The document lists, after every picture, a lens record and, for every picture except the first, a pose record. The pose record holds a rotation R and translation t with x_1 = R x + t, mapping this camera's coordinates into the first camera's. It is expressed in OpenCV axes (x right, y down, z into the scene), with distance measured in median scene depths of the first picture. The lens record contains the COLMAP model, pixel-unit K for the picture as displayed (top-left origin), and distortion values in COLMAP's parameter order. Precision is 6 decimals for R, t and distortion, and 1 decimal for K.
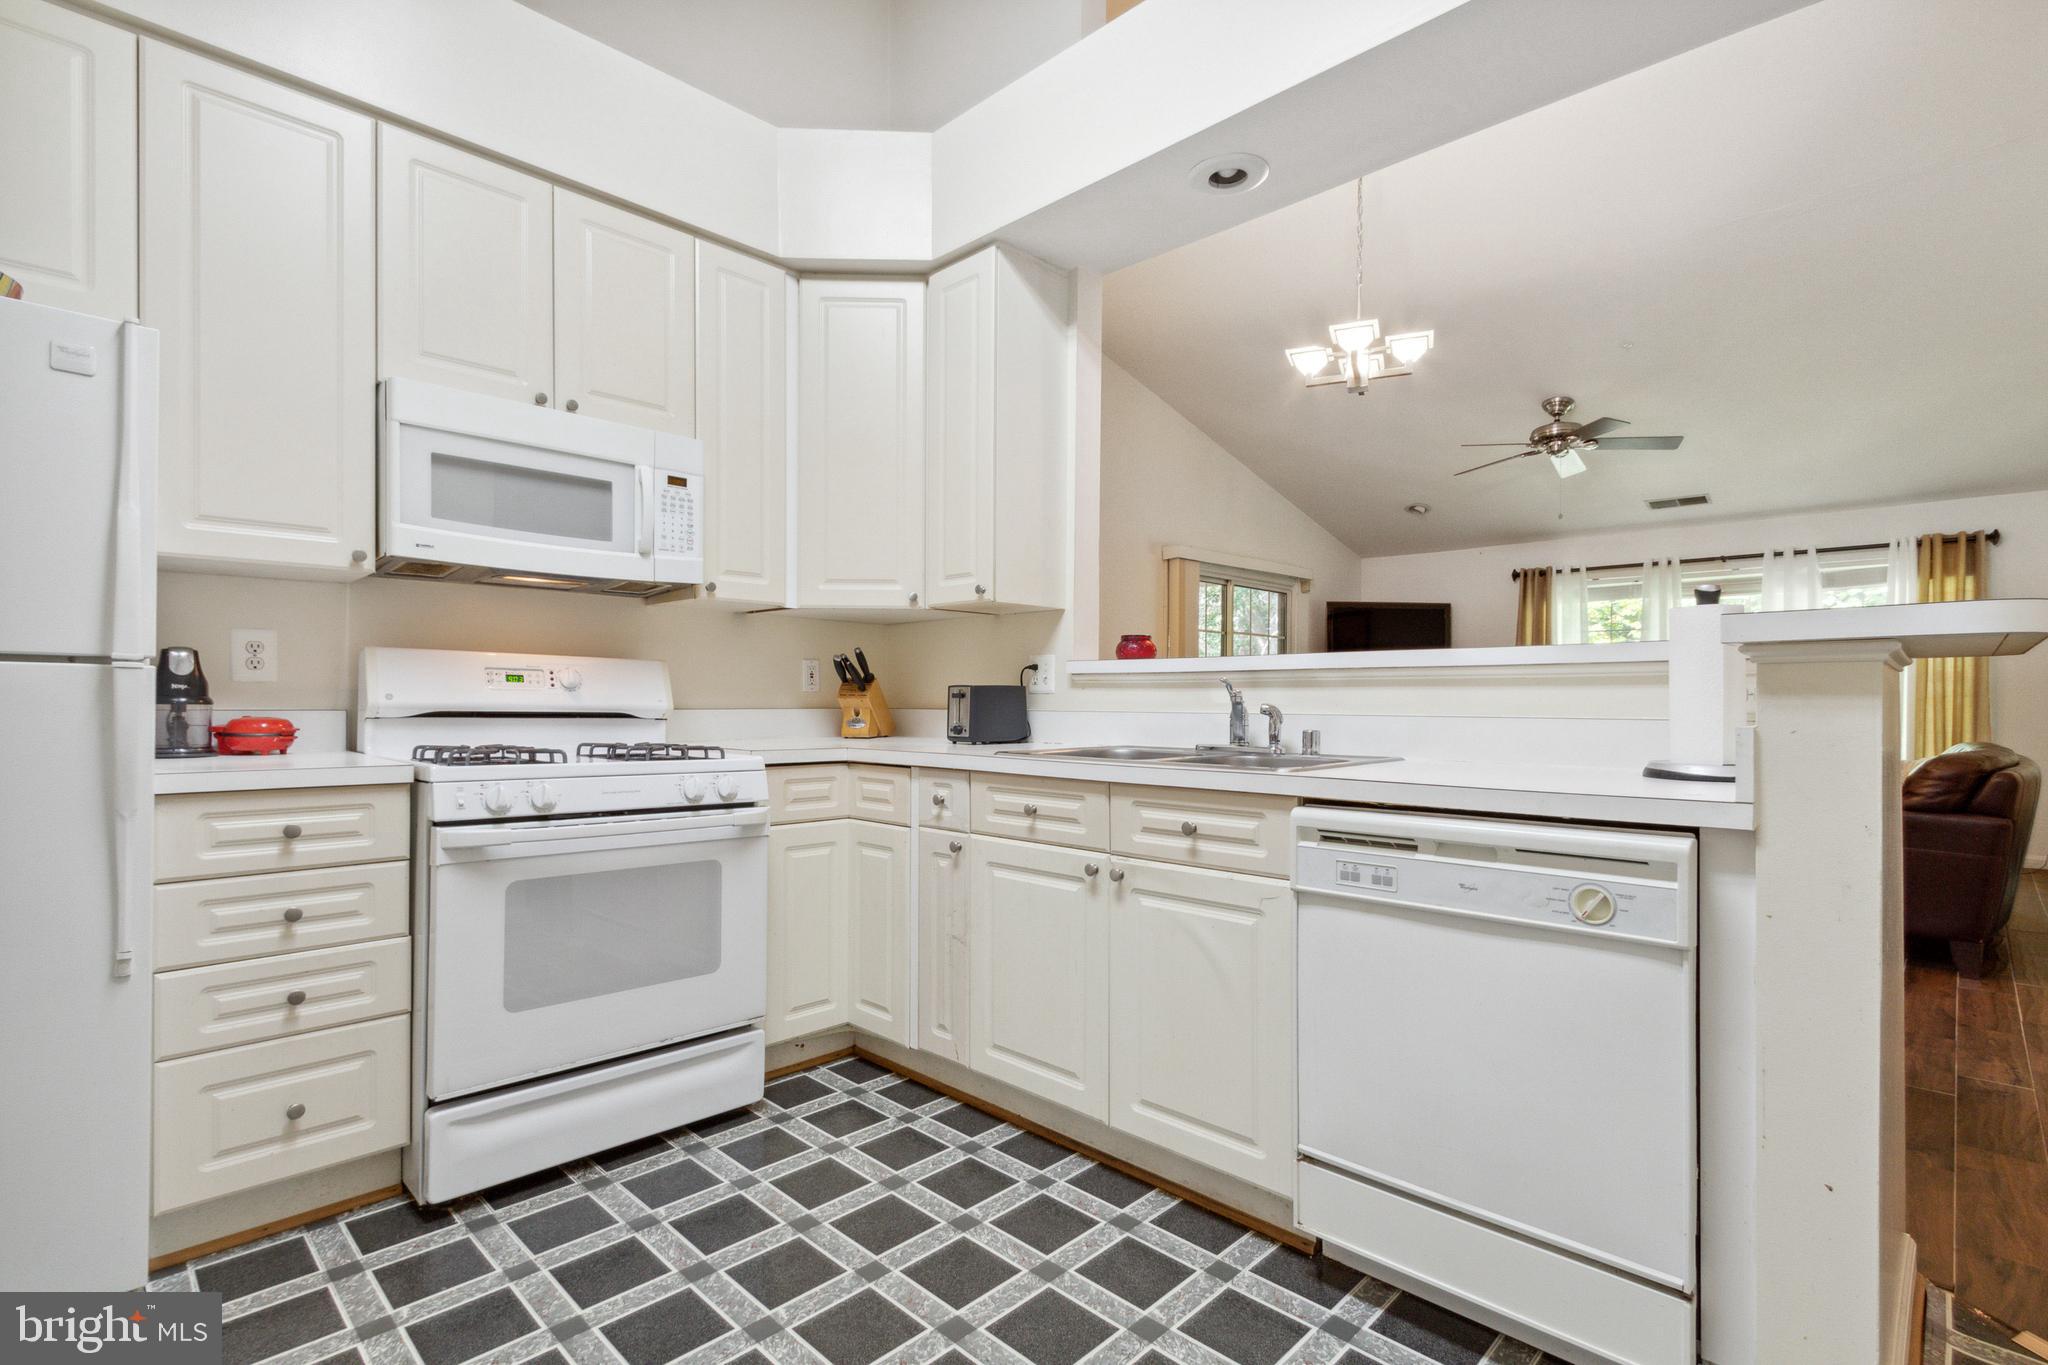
lens RADIAL K [[956.1, 0, 1024.0], [0, 956.1, 682.5], [0, 0, 1]] dist [0.002153, -0.001604]
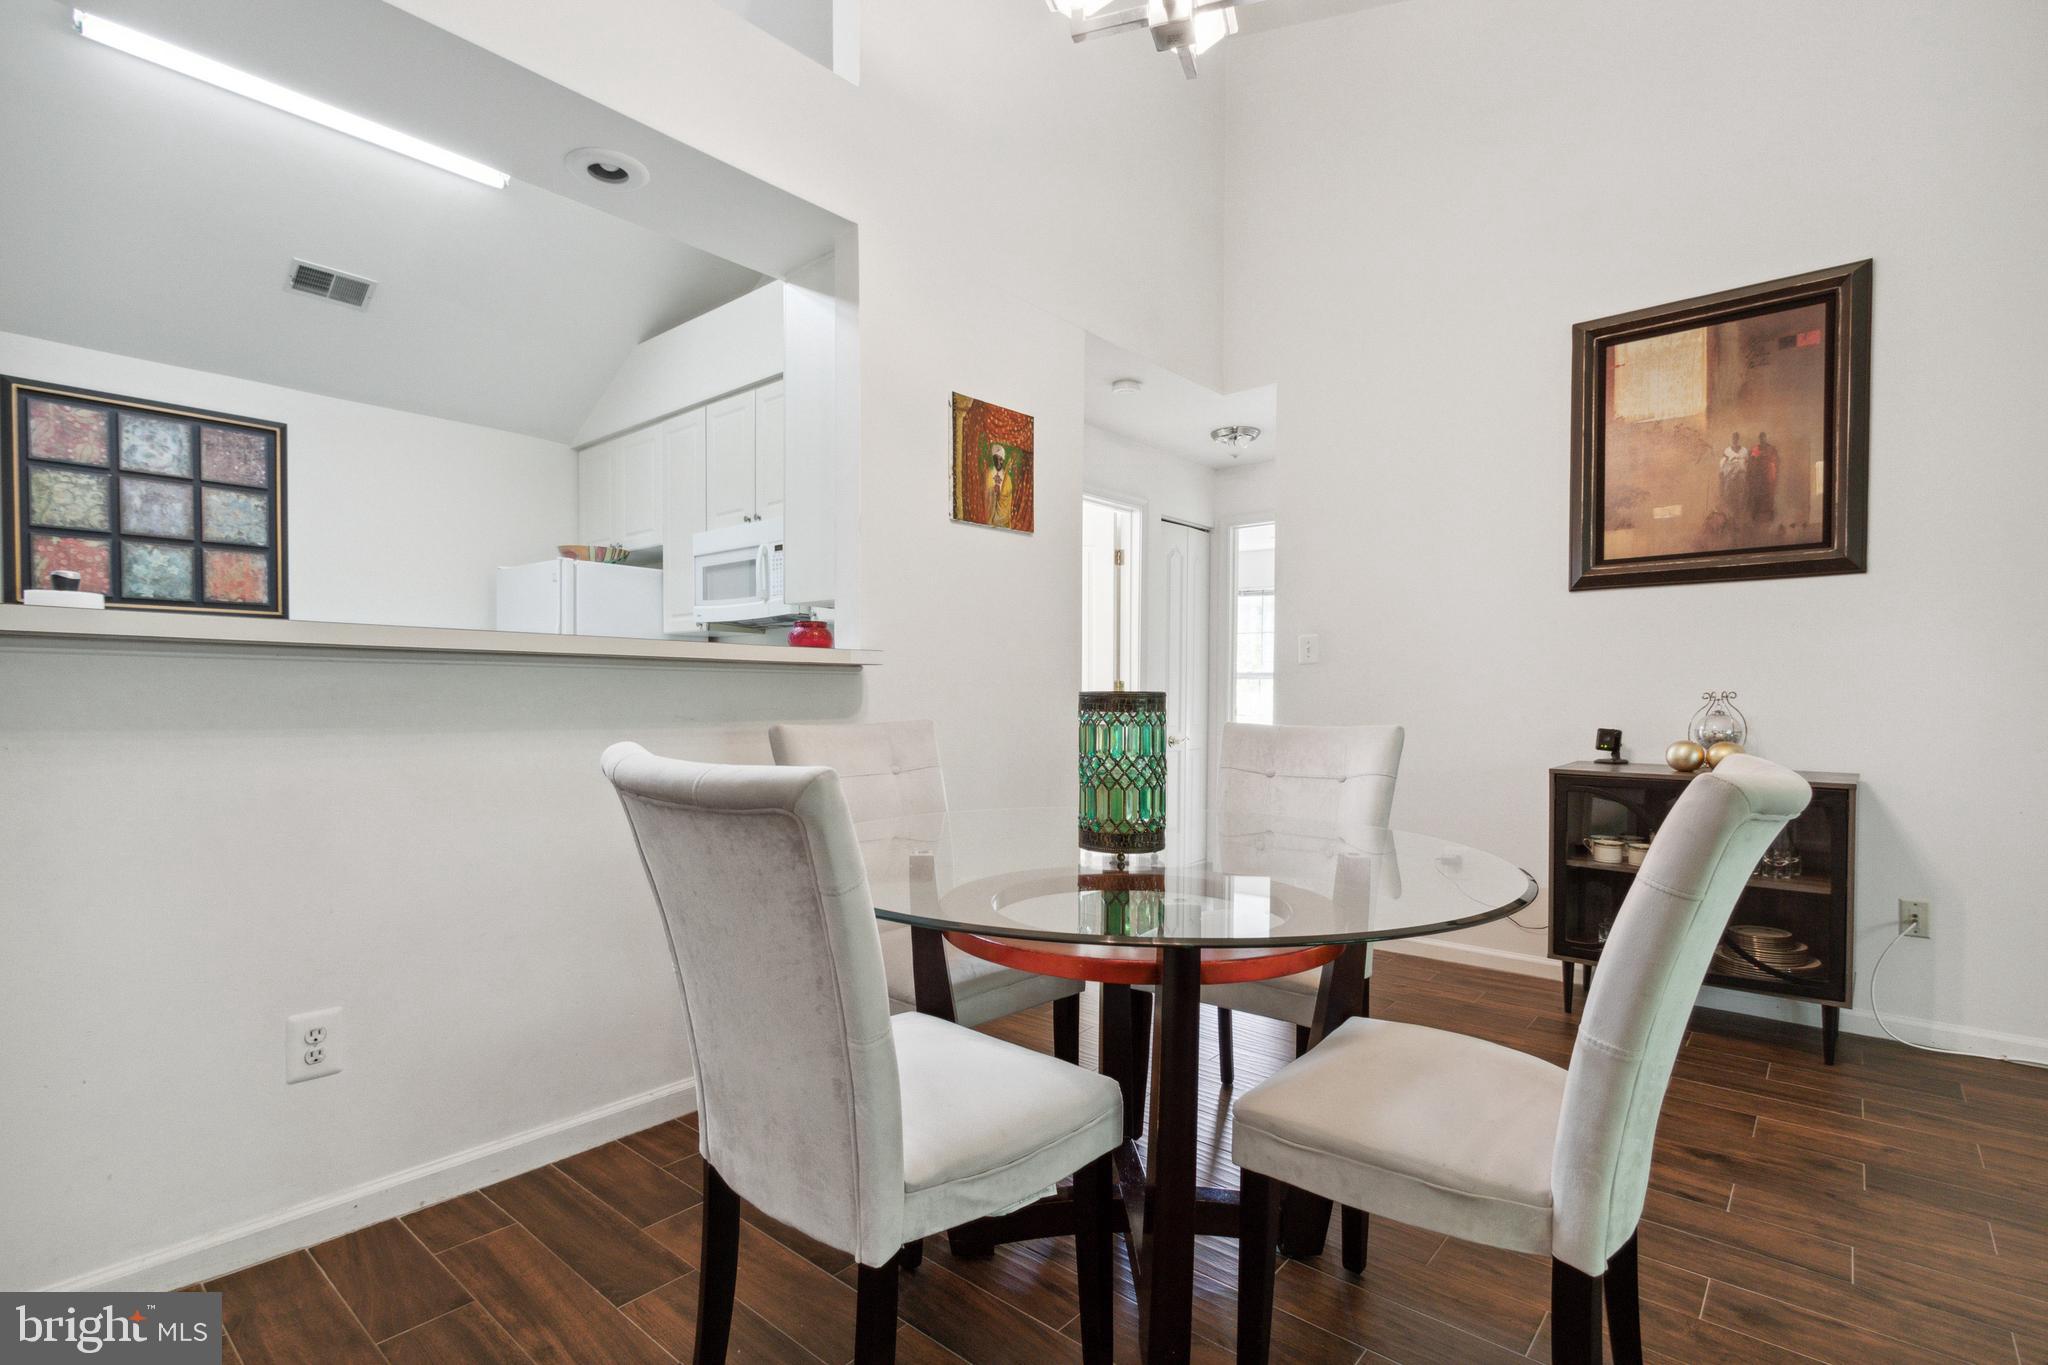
lens RADIAL K [[964.8, 0, 1012.0], [0, 964.8, 713.1], [0, 0, 1]] dist [0.004059, -0.000634]
pose [[0.069470, 0.018697, -0.997409, 1.273419], [0.014649, 0.999697, 0.019760, 0.028457], [0.997476, -0.015984, 0.069175, 1.343430]]
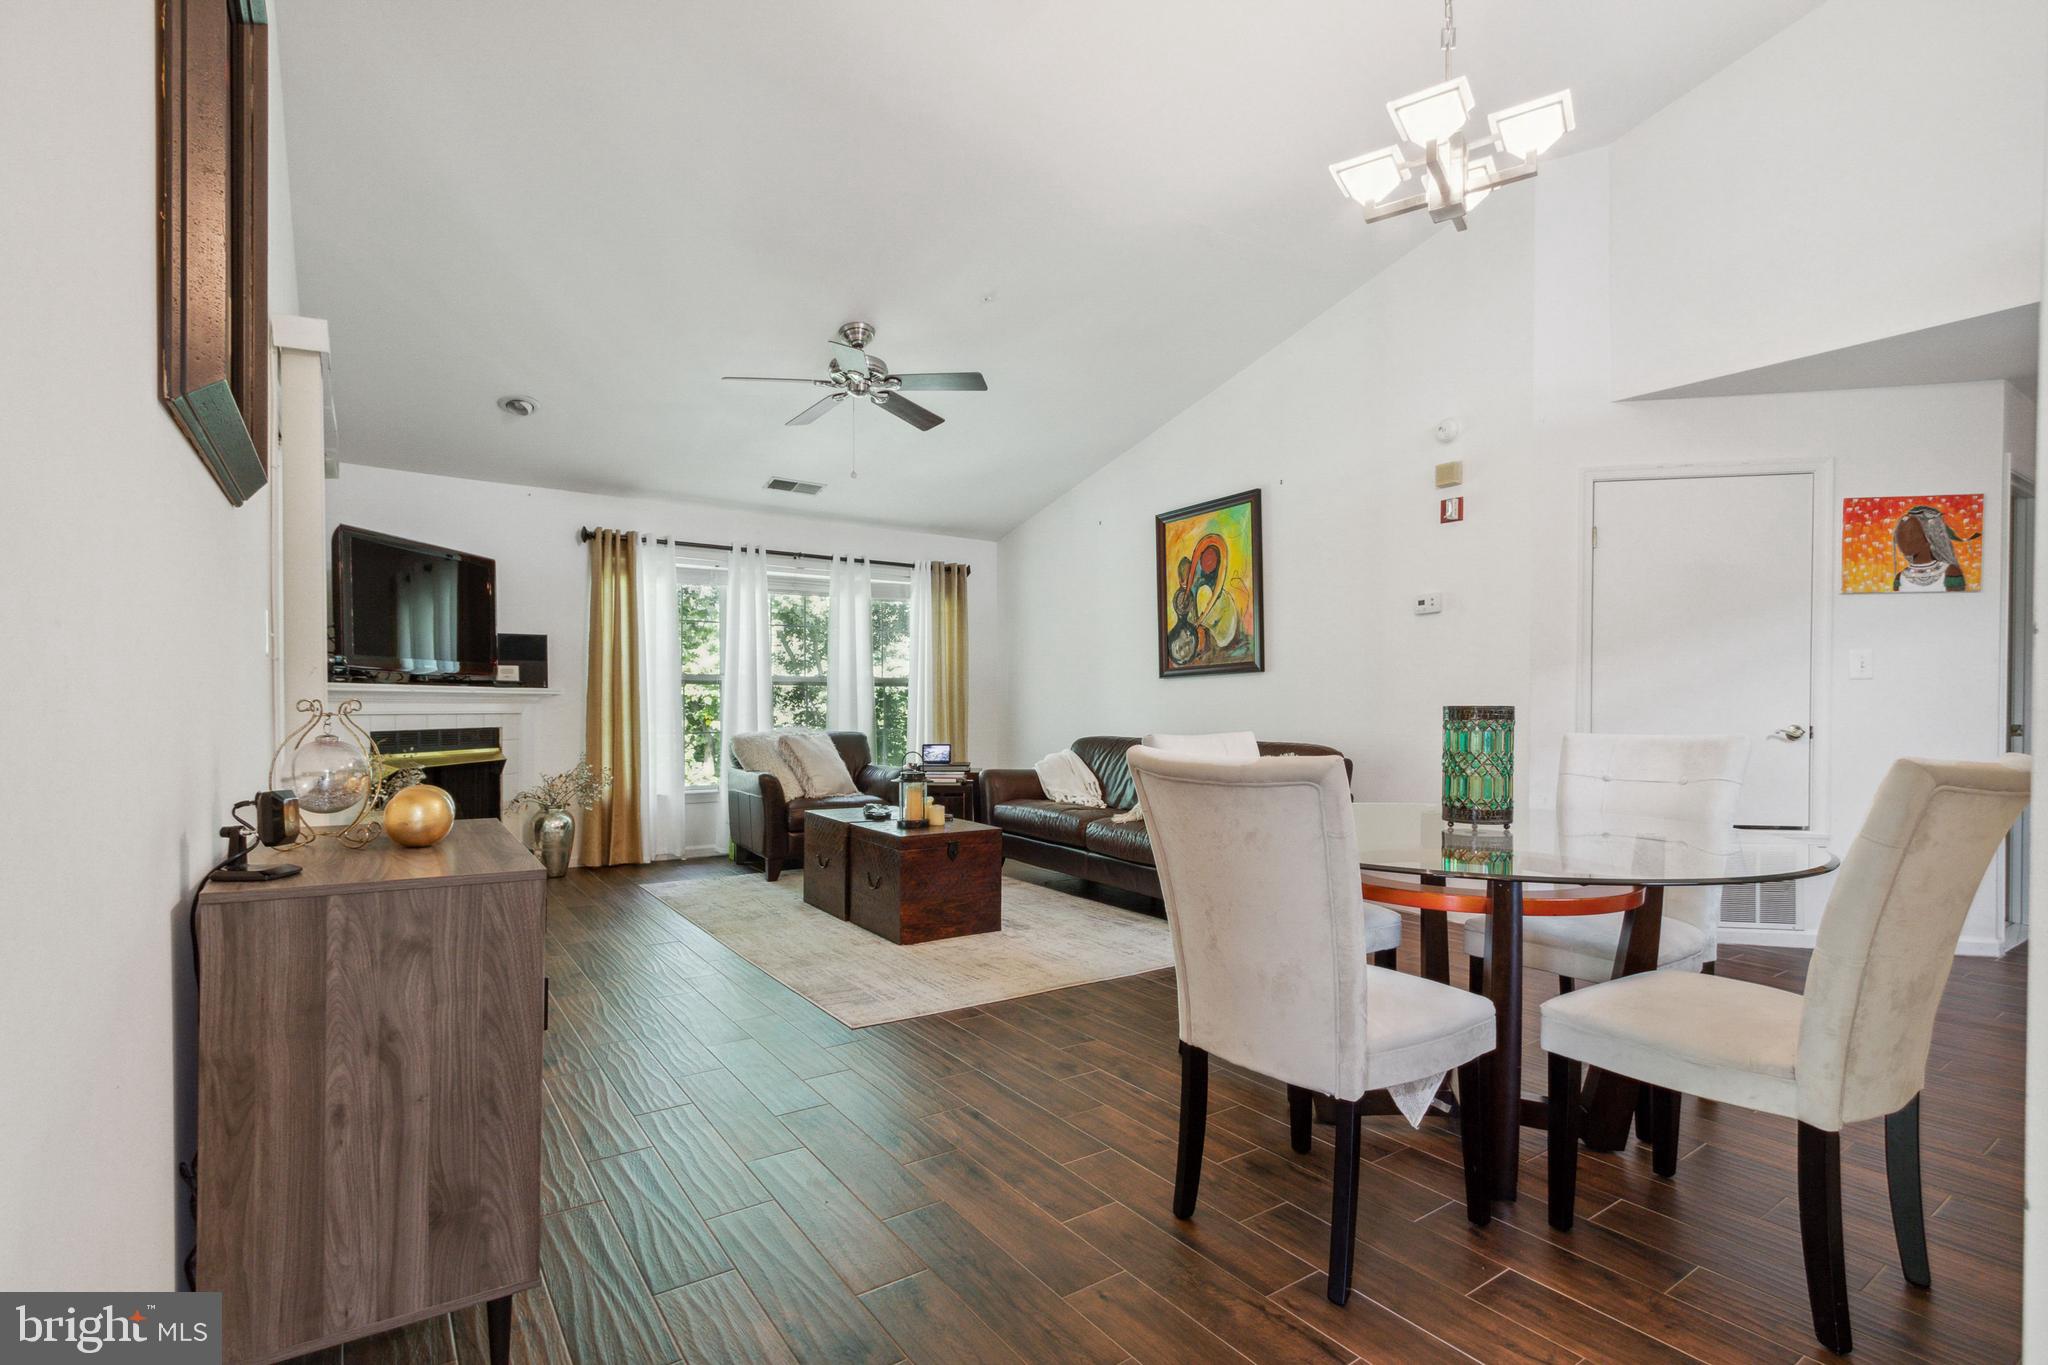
lens RADIAL K [[950.4, 0, 1015.2], [0, 950.4, 709.4], [0, 0, 1]] dist [-0.001212, -0.000284]
pose [[0.182629, -0.006349, 0.983161, -0.520558], [-0.016156, 0.999825, 0.009457, 0.038667], [-0.983049, -0.017612, 0.182494, 1.813876]]
